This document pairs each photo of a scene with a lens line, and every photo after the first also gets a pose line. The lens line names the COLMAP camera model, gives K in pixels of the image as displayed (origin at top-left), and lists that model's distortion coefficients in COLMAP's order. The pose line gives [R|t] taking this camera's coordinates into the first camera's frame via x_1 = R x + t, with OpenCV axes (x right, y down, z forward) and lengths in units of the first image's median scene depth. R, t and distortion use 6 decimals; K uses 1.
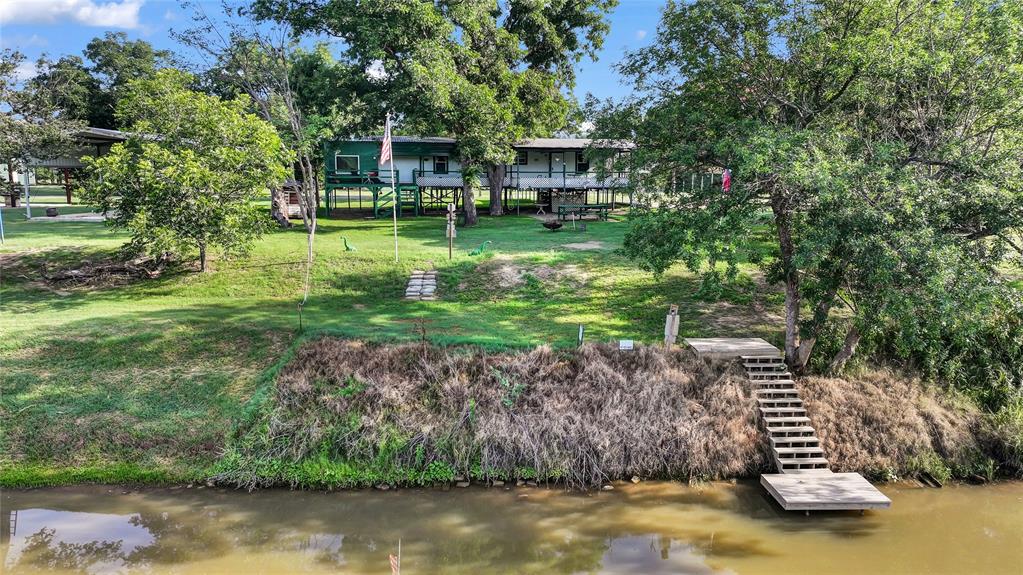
lens RADIAL K [[720.6, 0, 522.5], [0, 720.6, 285.2], [0, 0, 1]] dist [-0.000063, 0.015288]
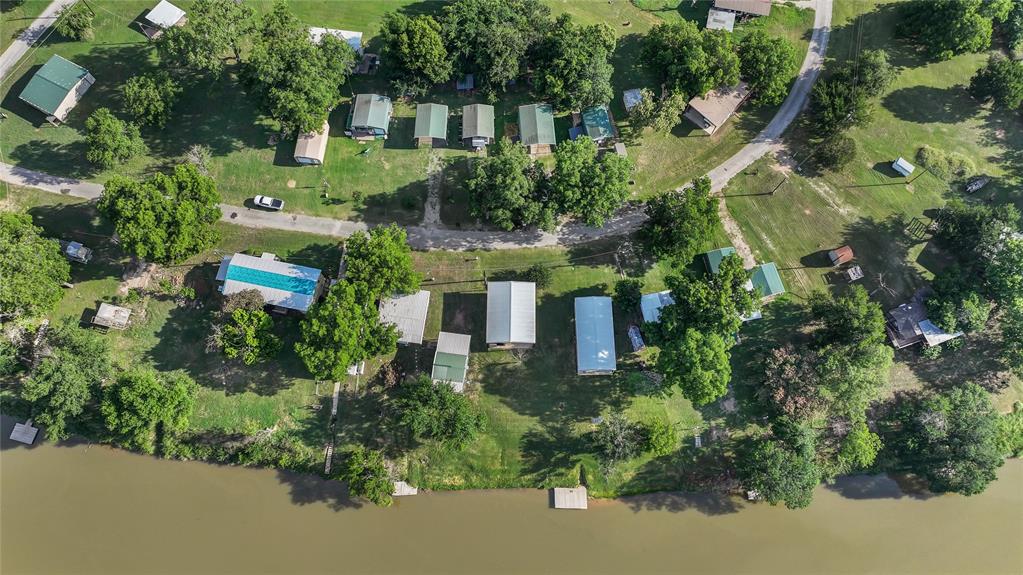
lens RADIAL K [[720.6, 0, 515.6], [0, 720.6, 286.5], [0, 0, 1]] dist [-0.000063, 0.015288]
pose [[0.999951, -0.009742, -0.001524, -1.537738], [0.005515, 0.424421, 0.905448, -5.546134], [-0.008174, -0.905413, 0.424454, -0.212863]]
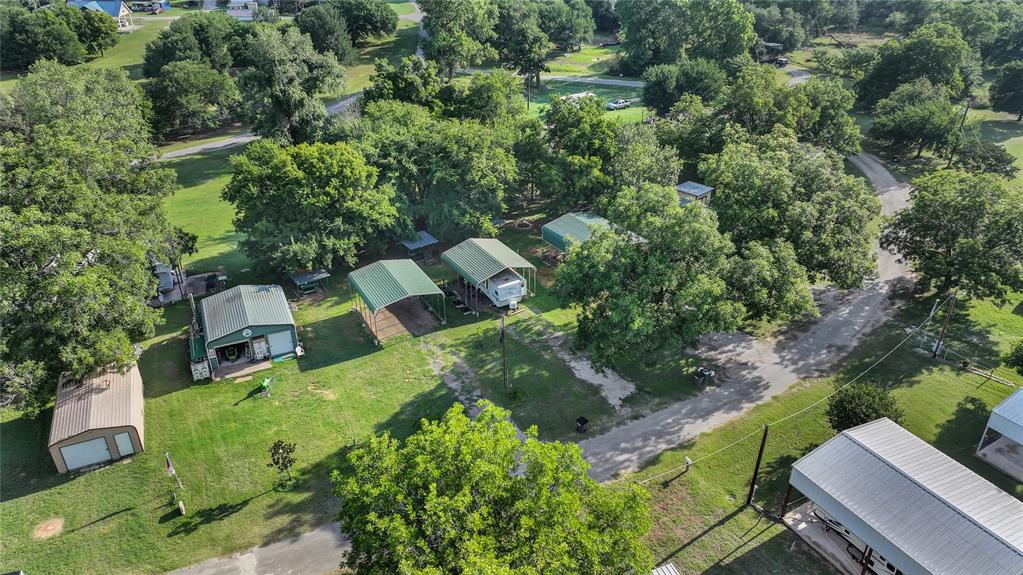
lens RADIAL K [[720.6, 0, 517.1], [0, 720.6, 288.5], [0, 0, 1]] dist [-0.000063, 0.015288]
pose [[0.857413, -0.257843, 0.445376, -3.071516], [0.077561, 0.920290, 0.383471, -1.583326], [-0.508751, -0.294249, 0.809067, 1.229976]]
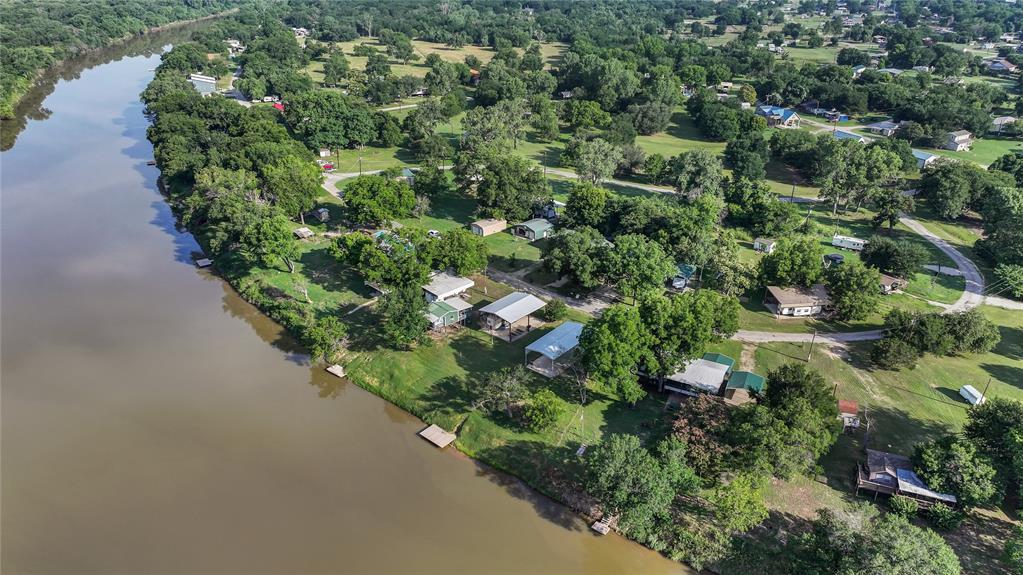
lens RADIAL K [[720.6, 0, 514.9], [0, 720.6, 288.1], [0, 0, 1]] dist [-0.000063, 0.015288]
pose [[0.764295, 0.274503, -0.583524, 2.069641], [-0.085234, 0.939939, 0.330530, -2.626499], [0.639209, -0.202887, 0.741788, -2.659026]]
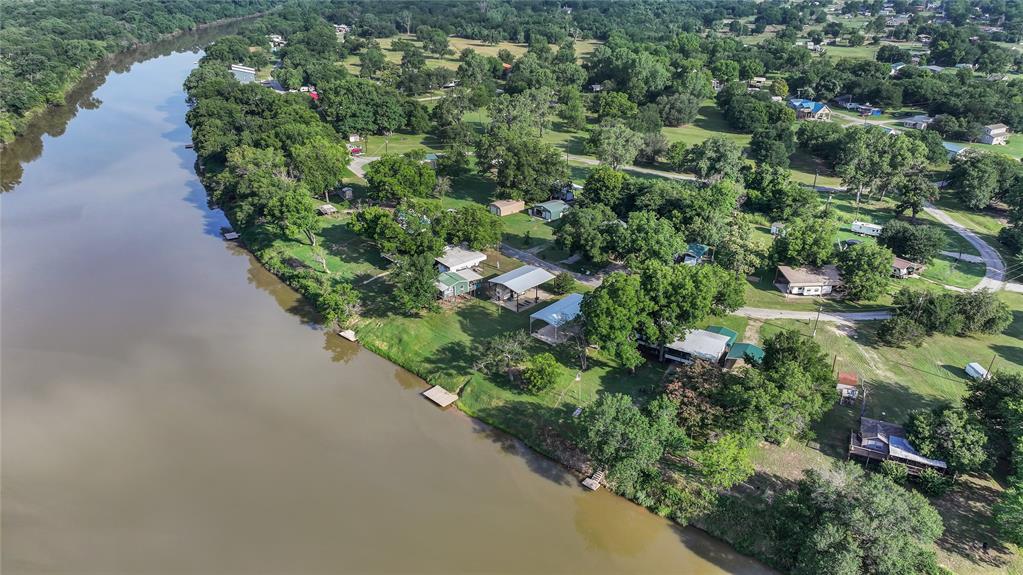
lens RADIAL K [[720.6, 0, 513.4], [0, 720.6, 289.1], [0, 0, 1]] dist [-0.000063, 0.015288]
pose [[0.725048, 0.290612, -0.624380, 2.411269], [-0.090944, 0.939070, 0.331476, -2.422528], [0.682667, -0.183553, 0.707300, -2.639238]]
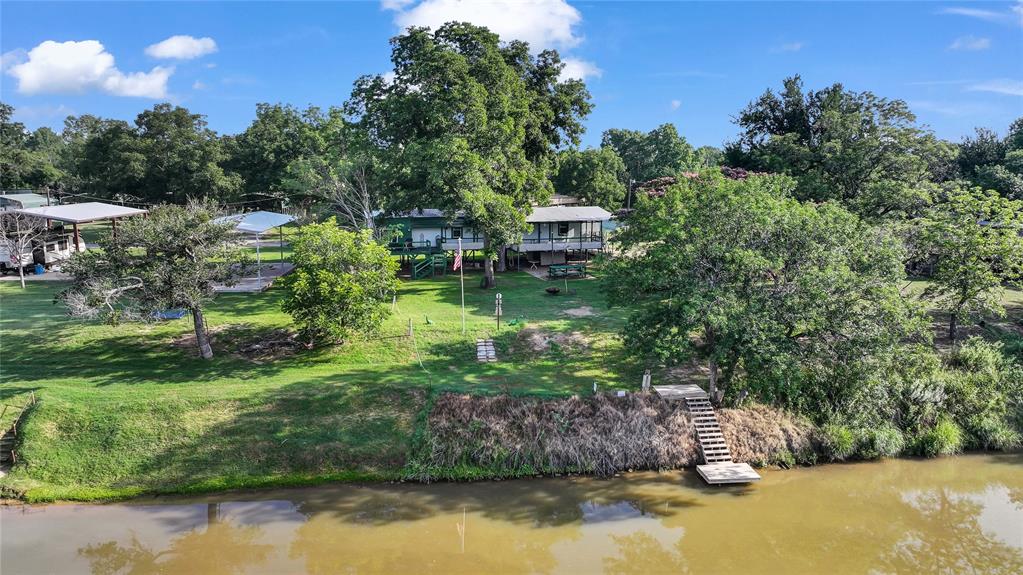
lens RADIAL K [[699.5, 0, 521.6], [0, 699.5, 284.7], [0, 0, 1]] dist [0.009423, 0.000503]
pose [[0.997427, -0.015843, 0.069912, -0.176291], [0.015067, 0.999819, 0.011612, -0.170465], [-0.070083, -0.010529, 0.997486, -0.564866]]
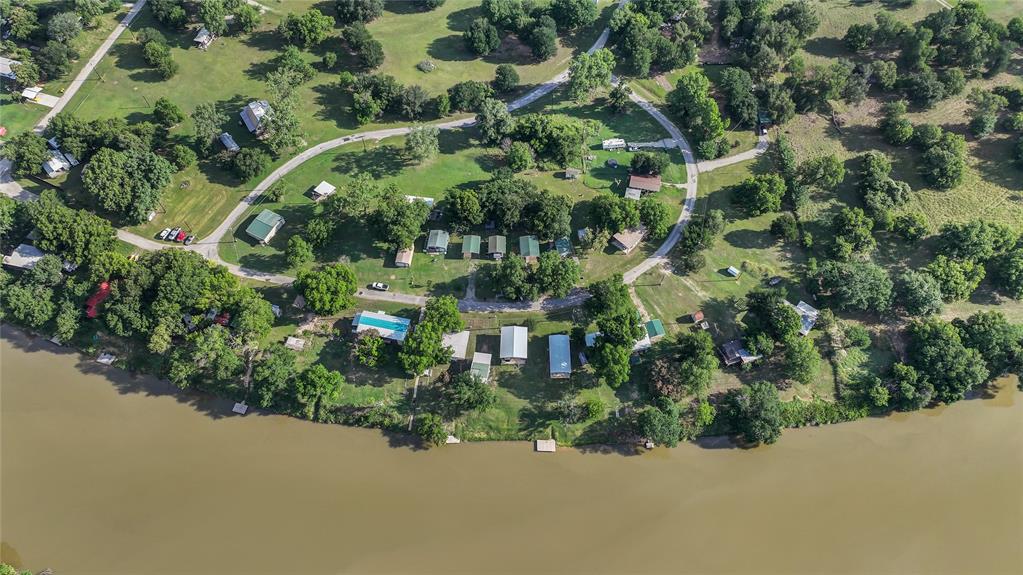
lens RADIAL K [[720.6, 0, 512.6], [0, 720.6, 288.1], [0, 0, 1]] dist [-0.000063, 0.015288]
pose [[0.999925, -0.000352, -0.012214, -1.476208], [0.009772, 0.623181, 0.782016, -8.875028], [0.007336, -0.782077, 0.623138, -3.793416]]
